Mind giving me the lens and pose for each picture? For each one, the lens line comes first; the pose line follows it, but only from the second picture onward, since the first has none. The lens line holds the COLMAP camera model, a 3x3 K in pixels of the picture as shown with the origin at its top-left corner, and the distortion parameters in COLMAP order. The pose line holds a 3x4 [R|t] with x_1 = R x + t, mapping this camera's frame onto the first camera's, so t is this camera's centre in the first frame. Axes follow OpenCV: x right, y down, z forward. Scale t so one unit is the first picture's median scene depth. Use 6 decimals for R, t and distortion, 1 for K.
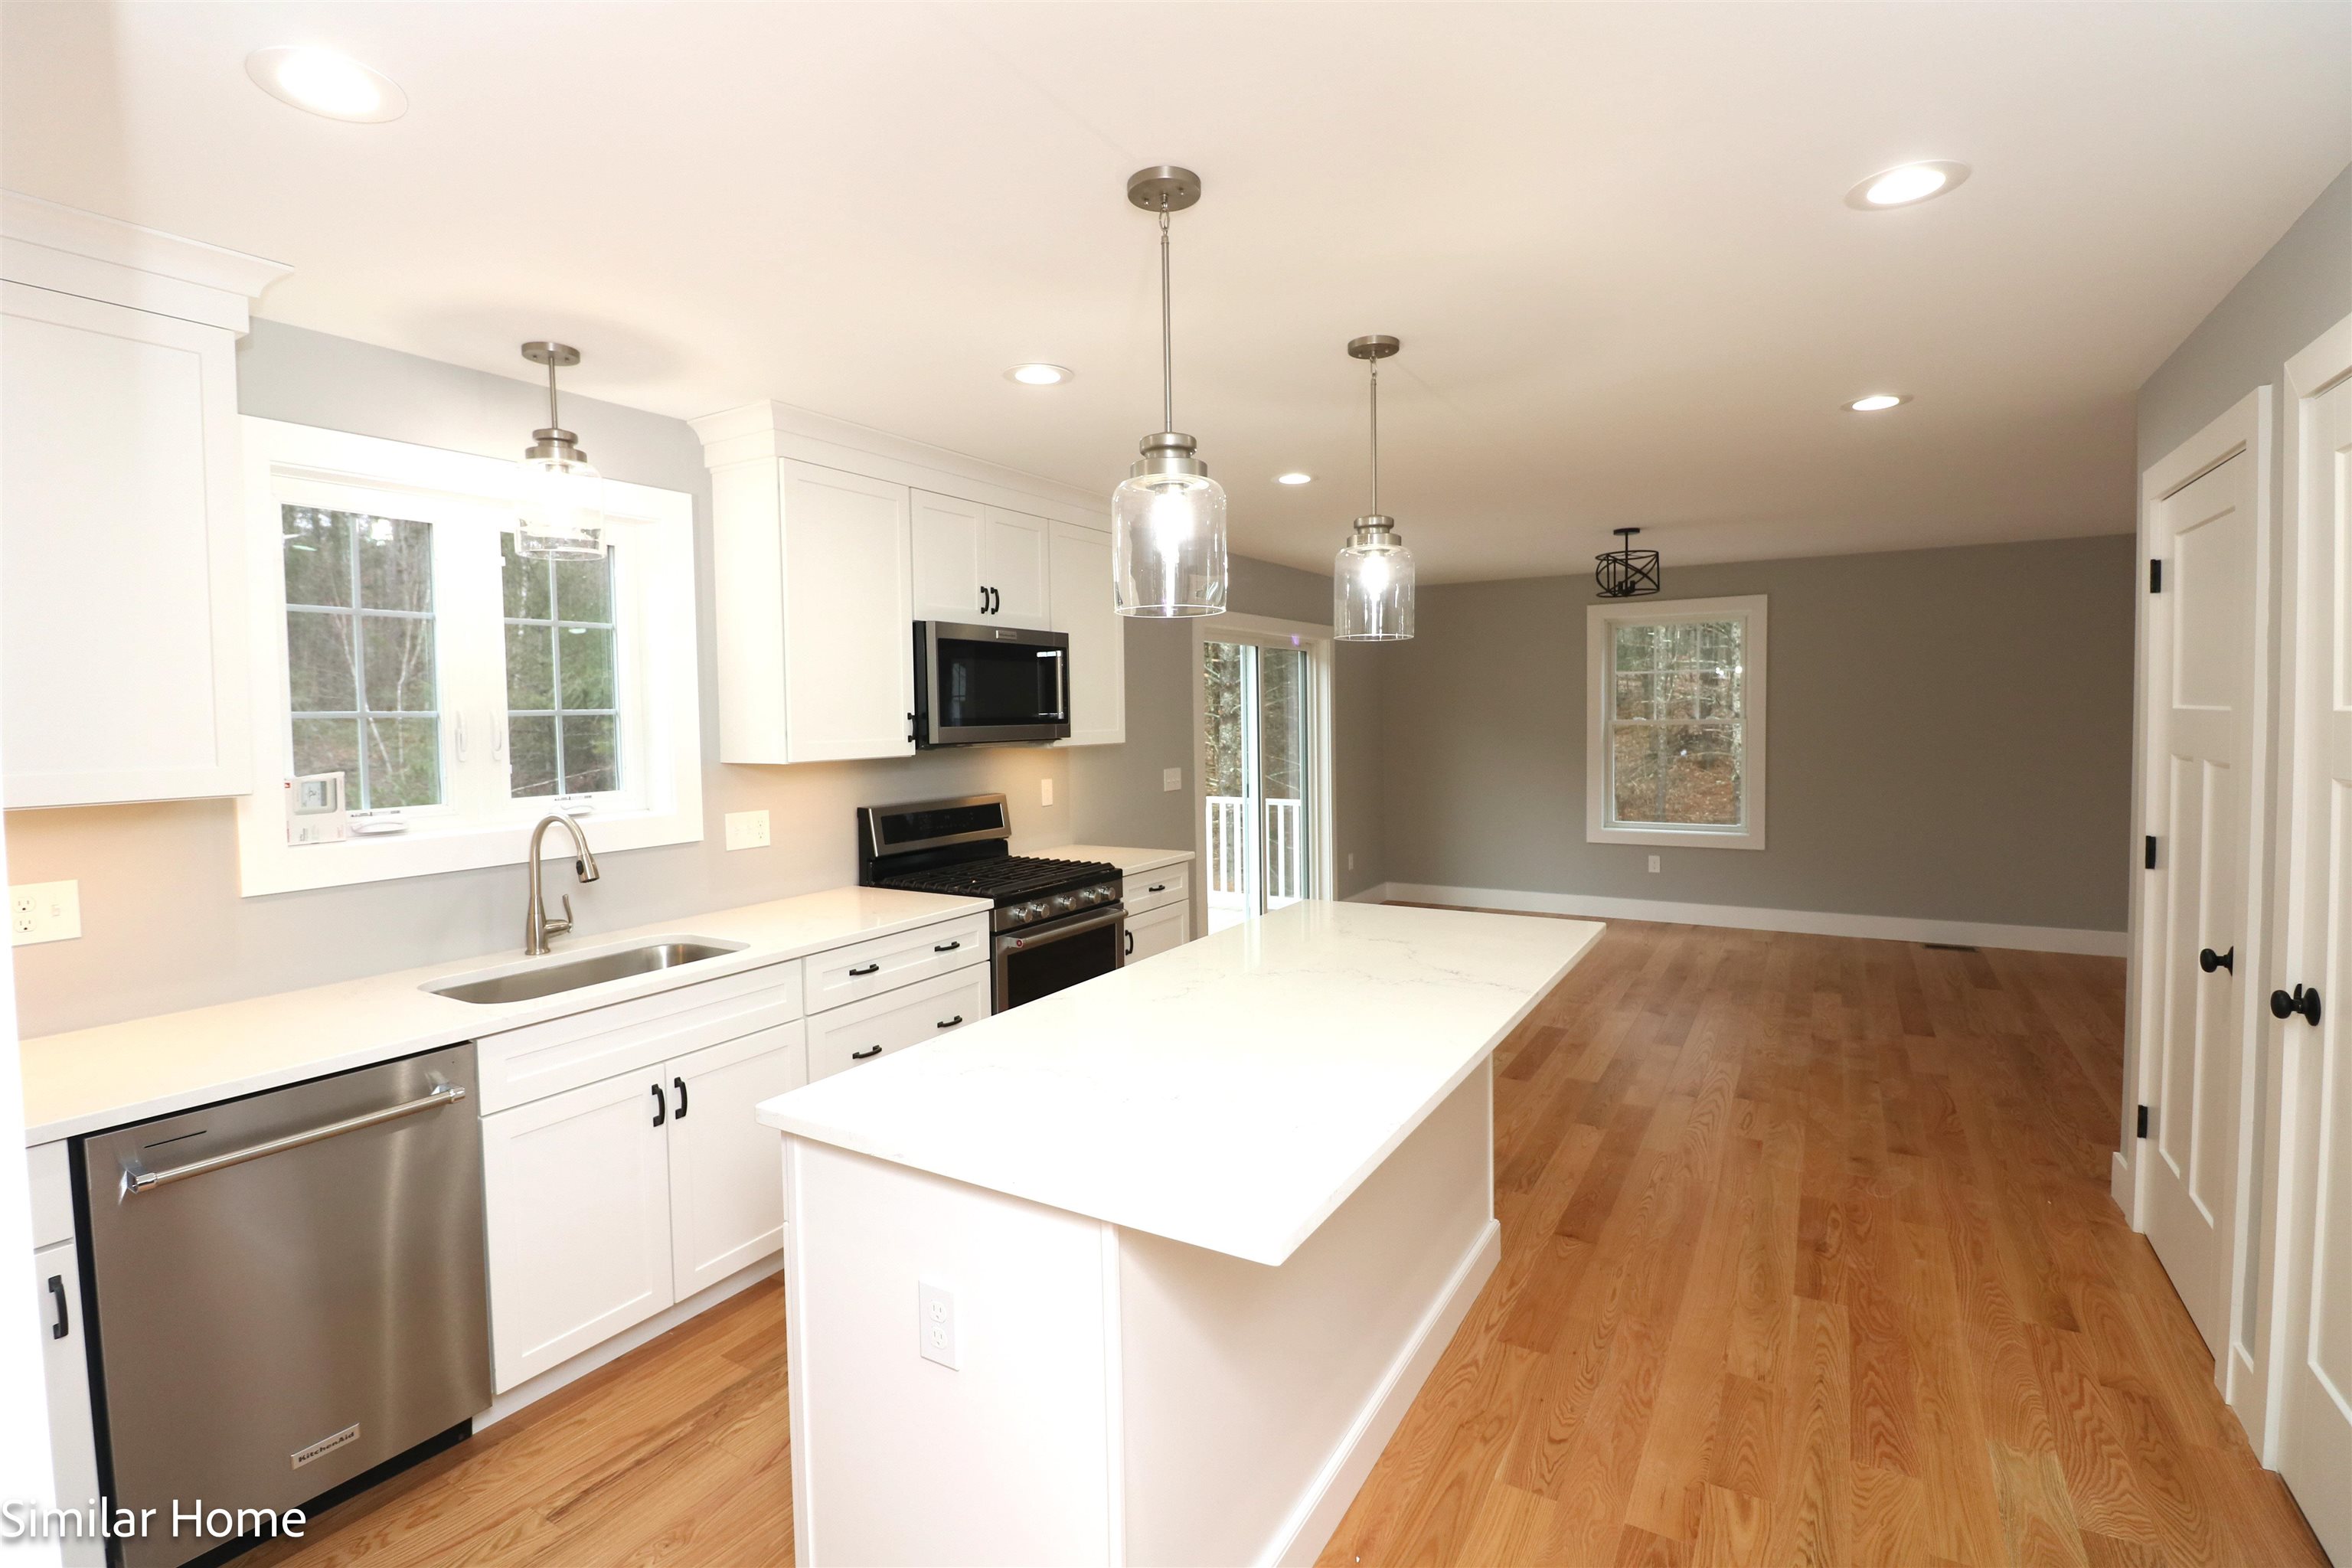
lens RADIAL K [[1075.0, 0, 1171.6], [0, 1075.0, 753.9], [0, 0, 1]] dist [-0.013828, -0.006266]
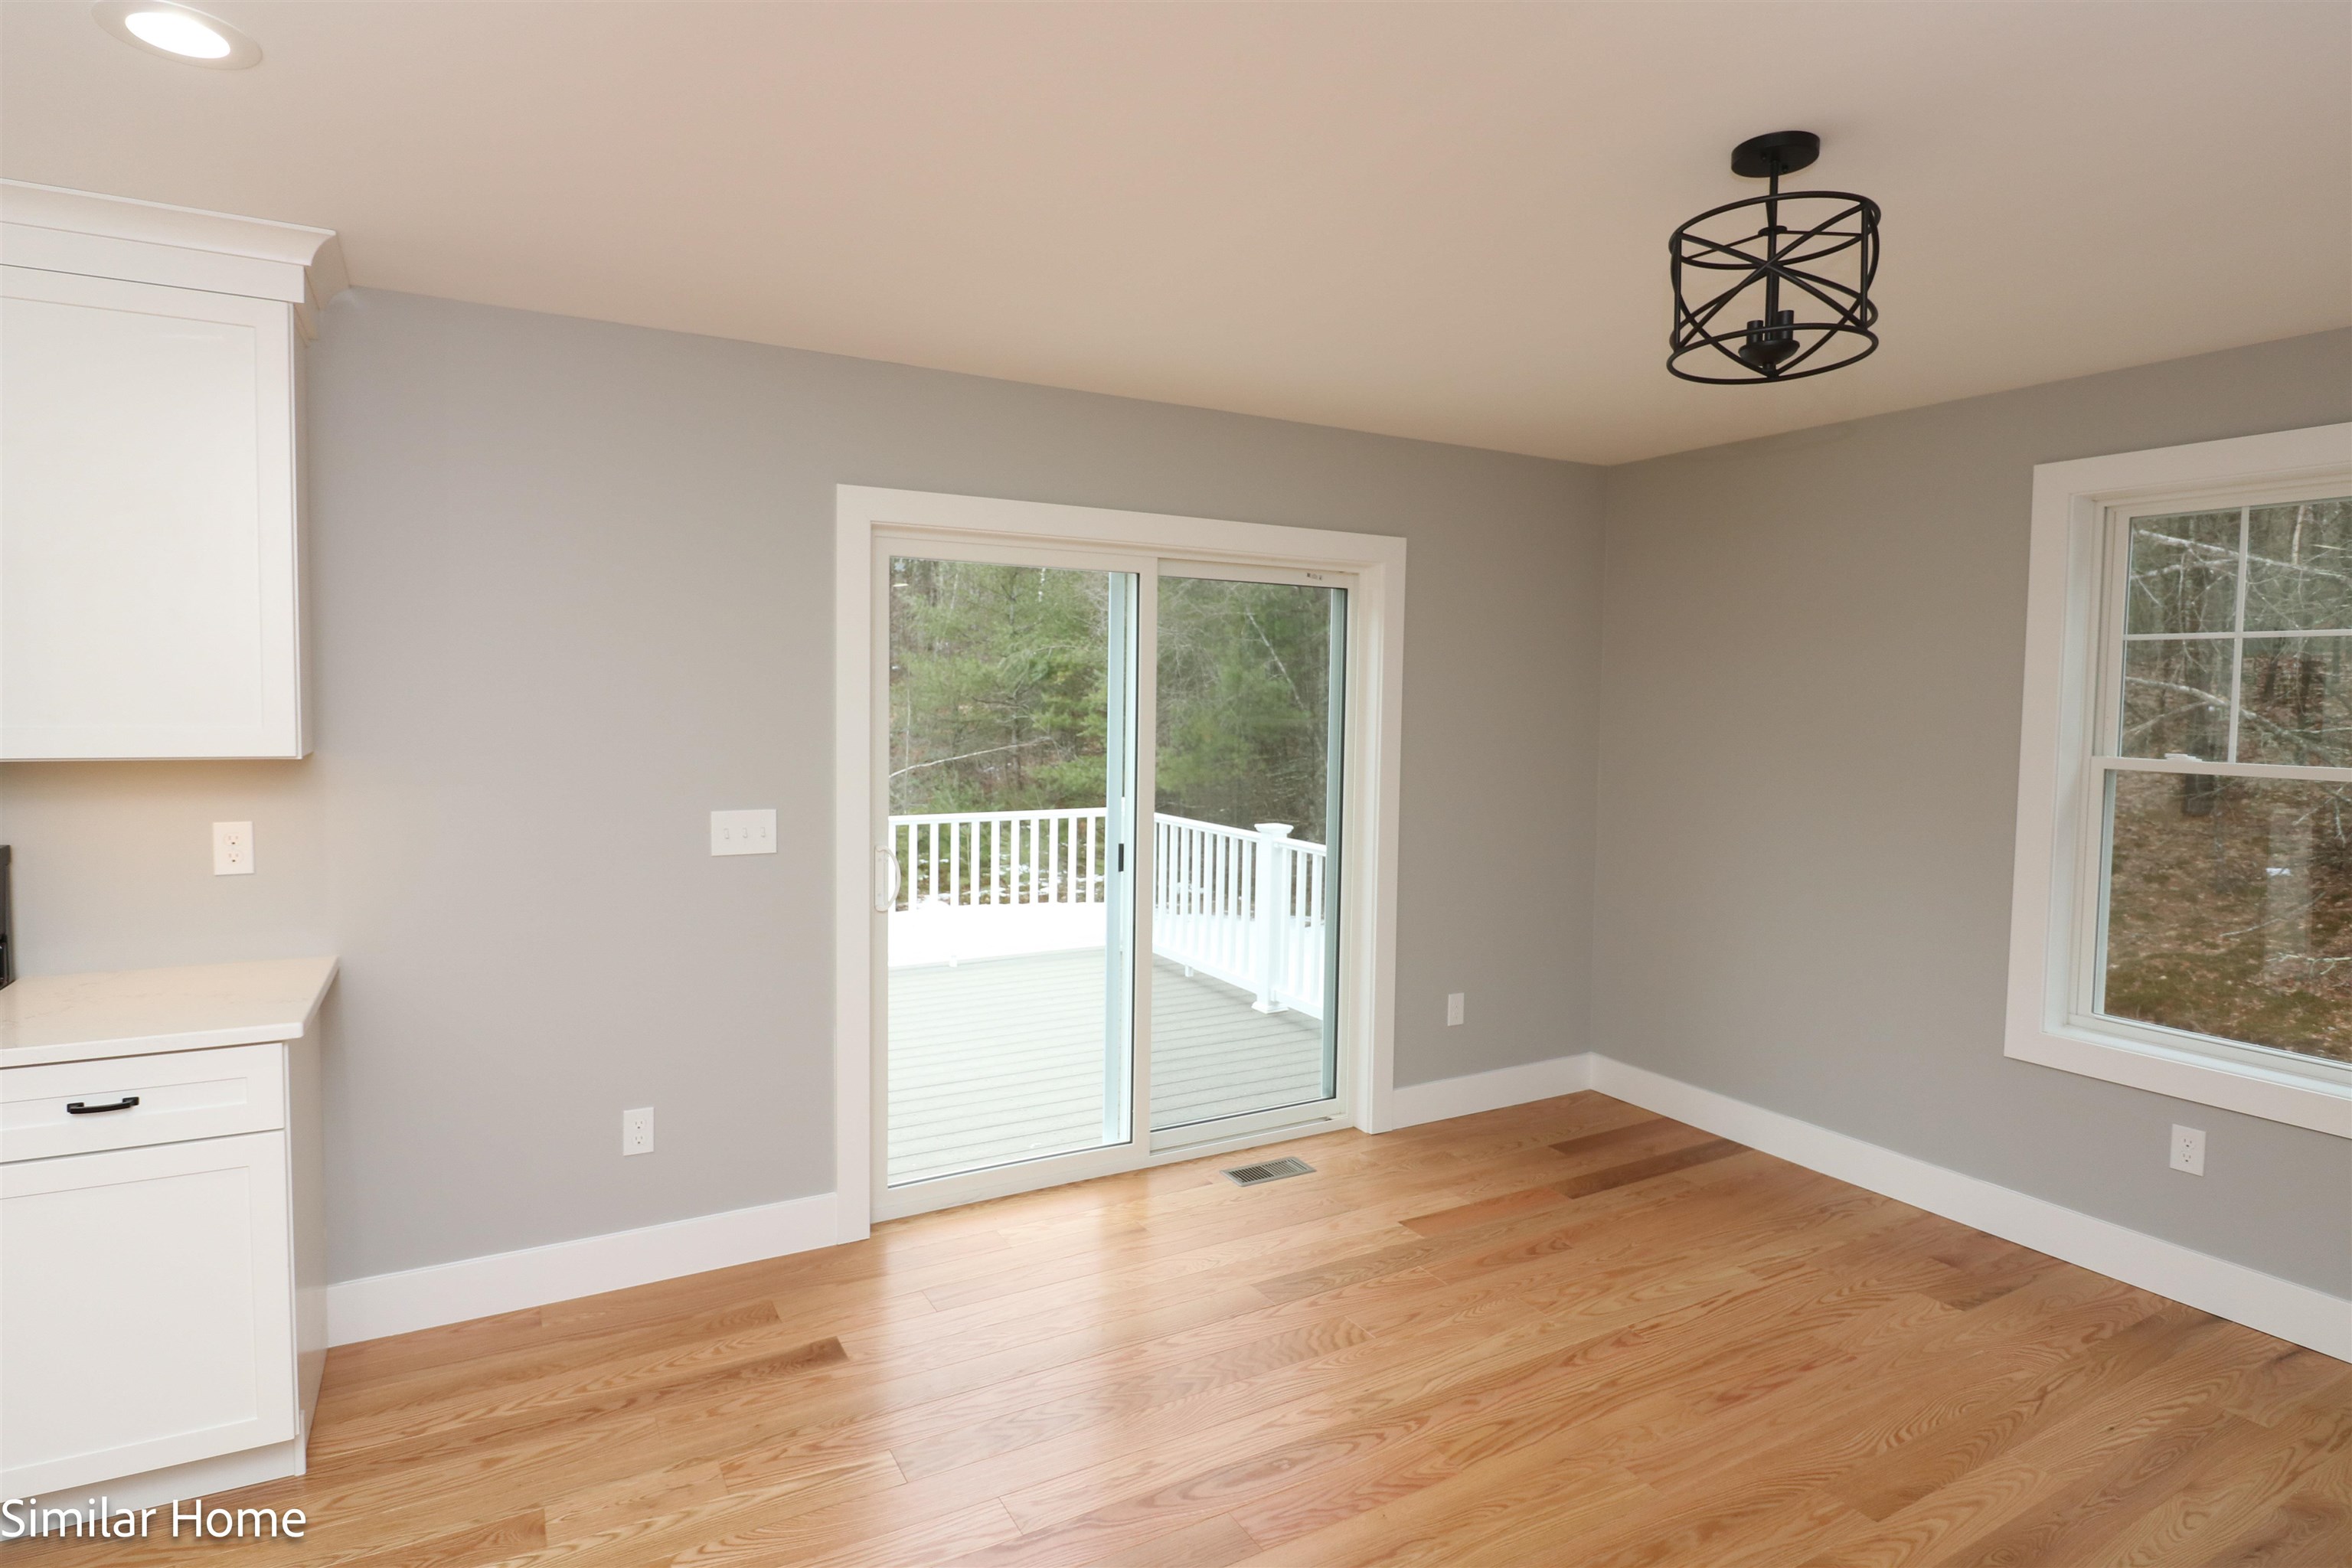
lens RADIAL K [[1225.9, 0, 1151.4], [0, 1225.9, 763.3], [0, 0, 1]] dist [-0.000336, -0.010972]
pose [[0.870830, 0.057741, -0.488181, 0.815814], [-0.050300, 0.998332, 0.028355, -0.062175], [0.489004, -0.000137, 0.872282, 1.102461]]
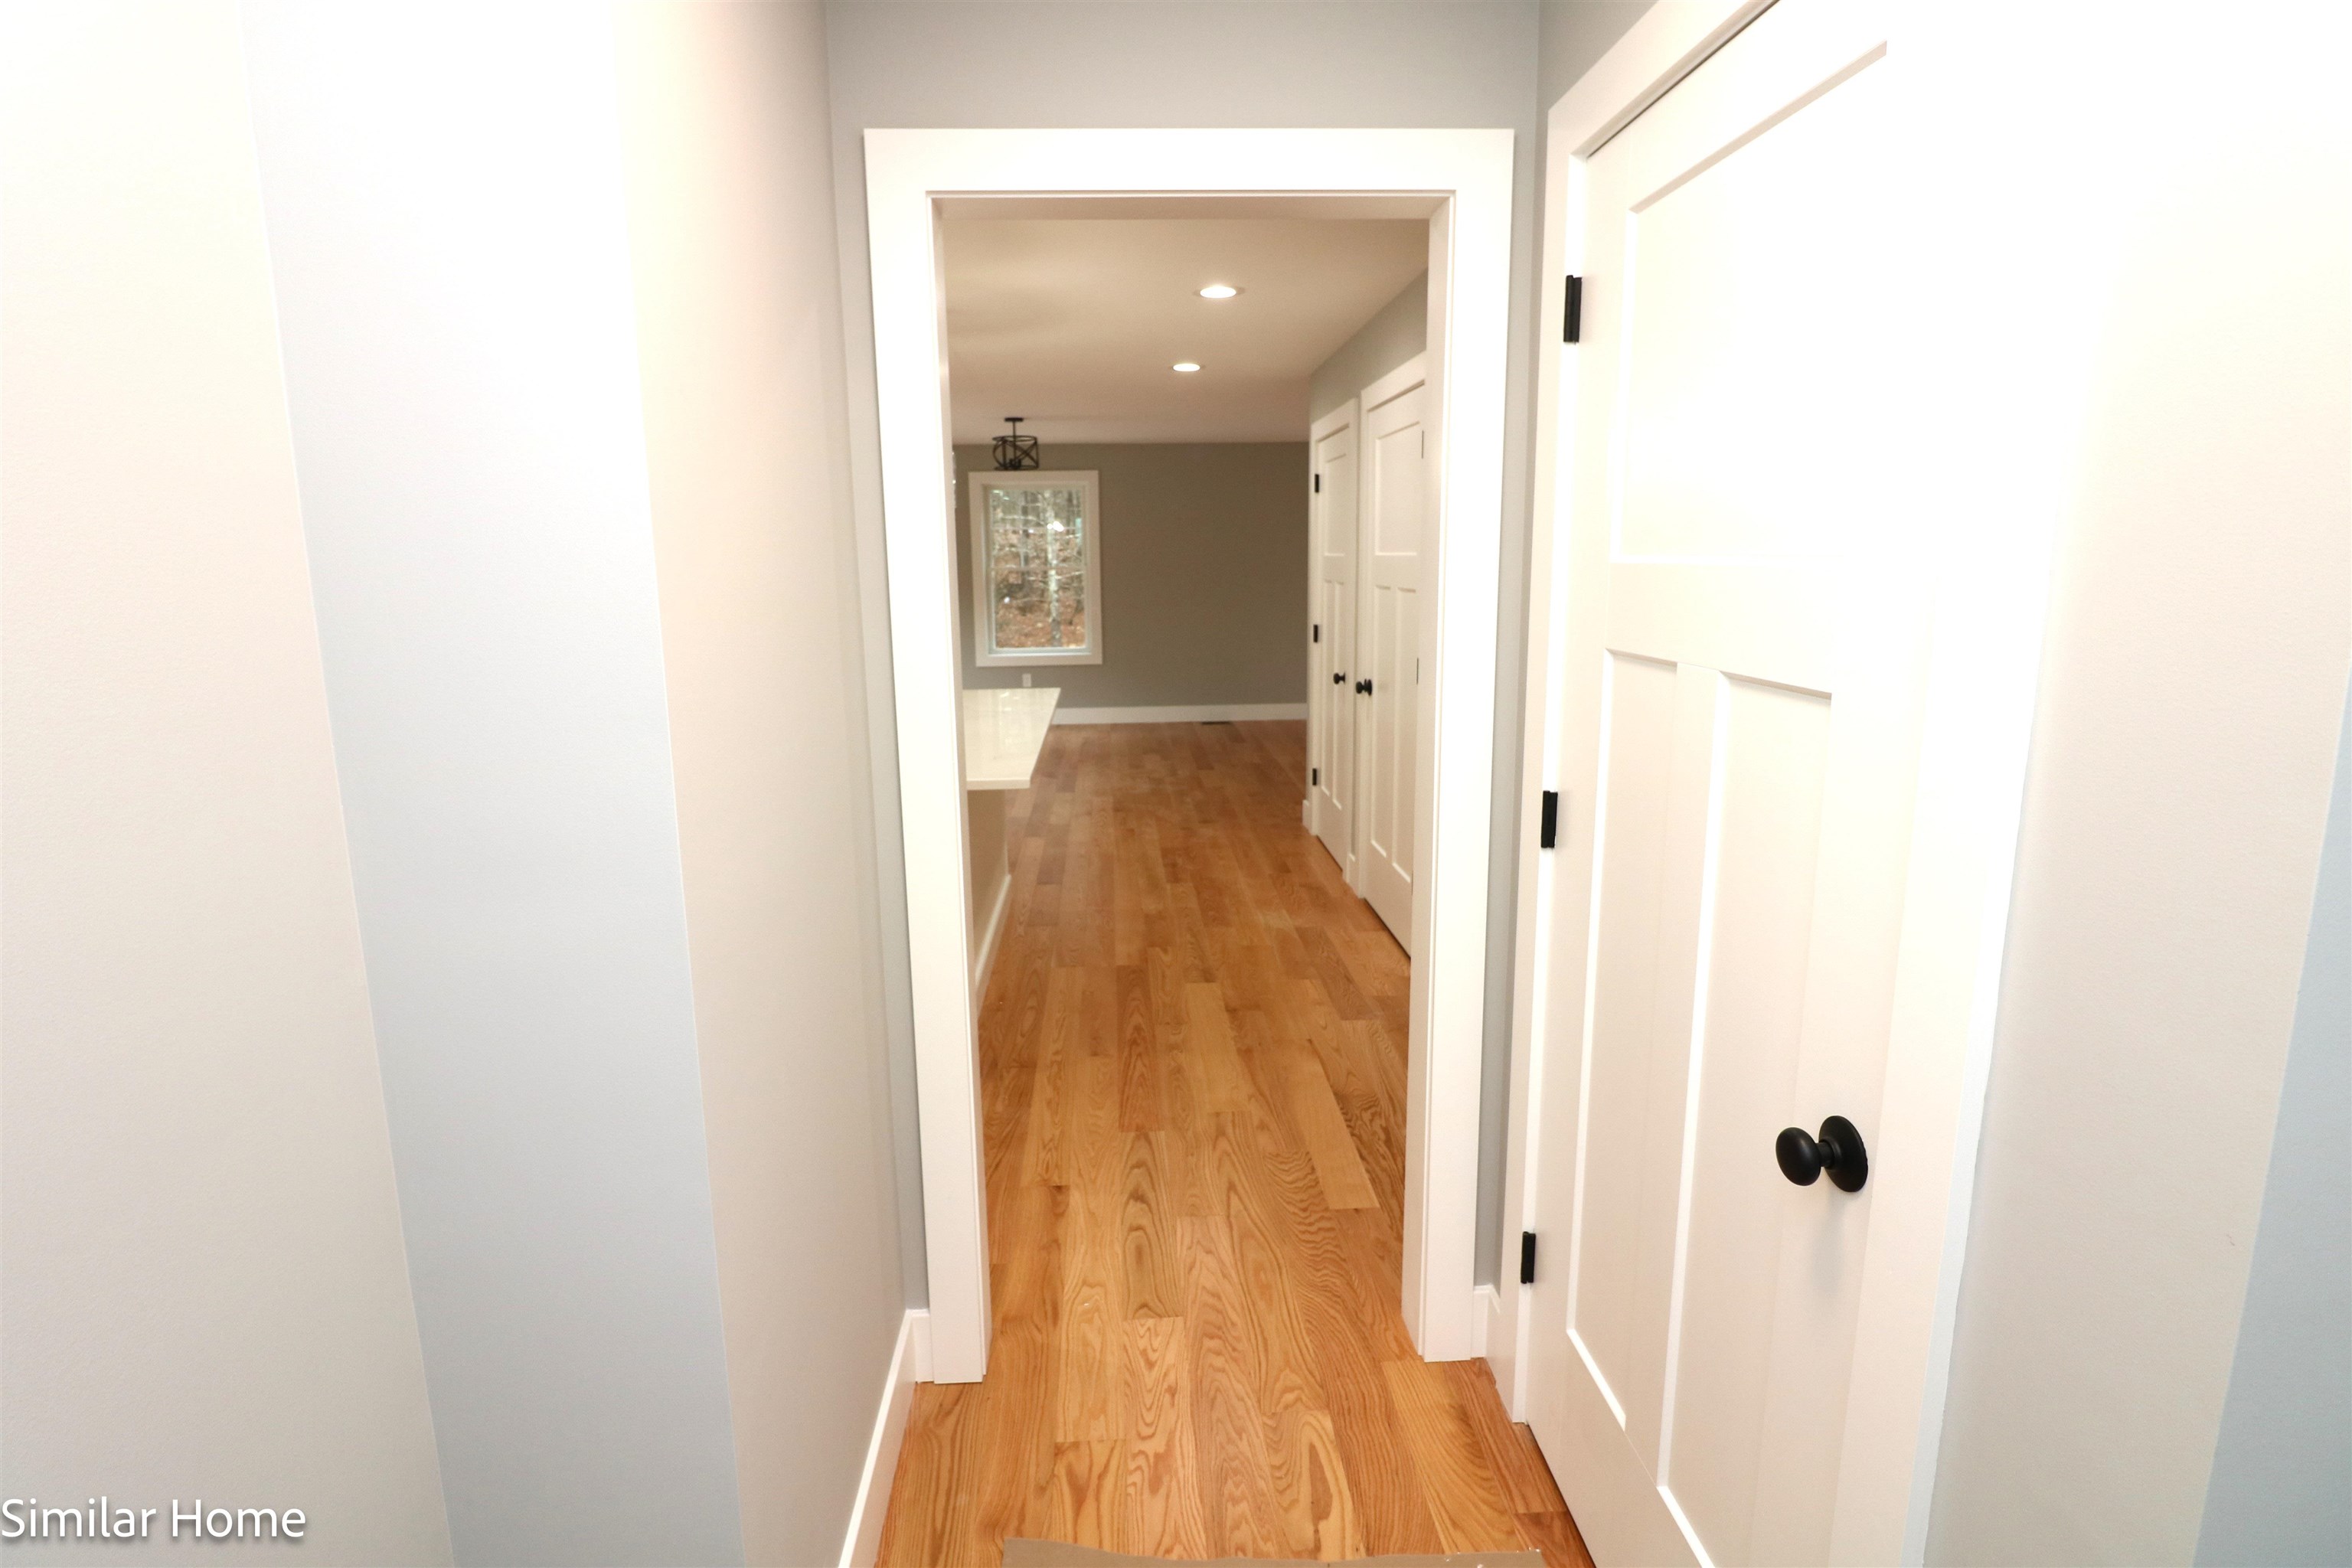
lens RADIAL K [[1075.0, 0, 1171.6], [0, 1075.0, 753.9], [0, 0, 1]] dist [-0.013828, -0.006266]
pose [[0.821821, -0.100109, 0.560882, -0.348157], [0.023191, 0.989504, 0.142632, 0.025211], [-0.569274, -0.104210, 0.815517, -0.400004]]
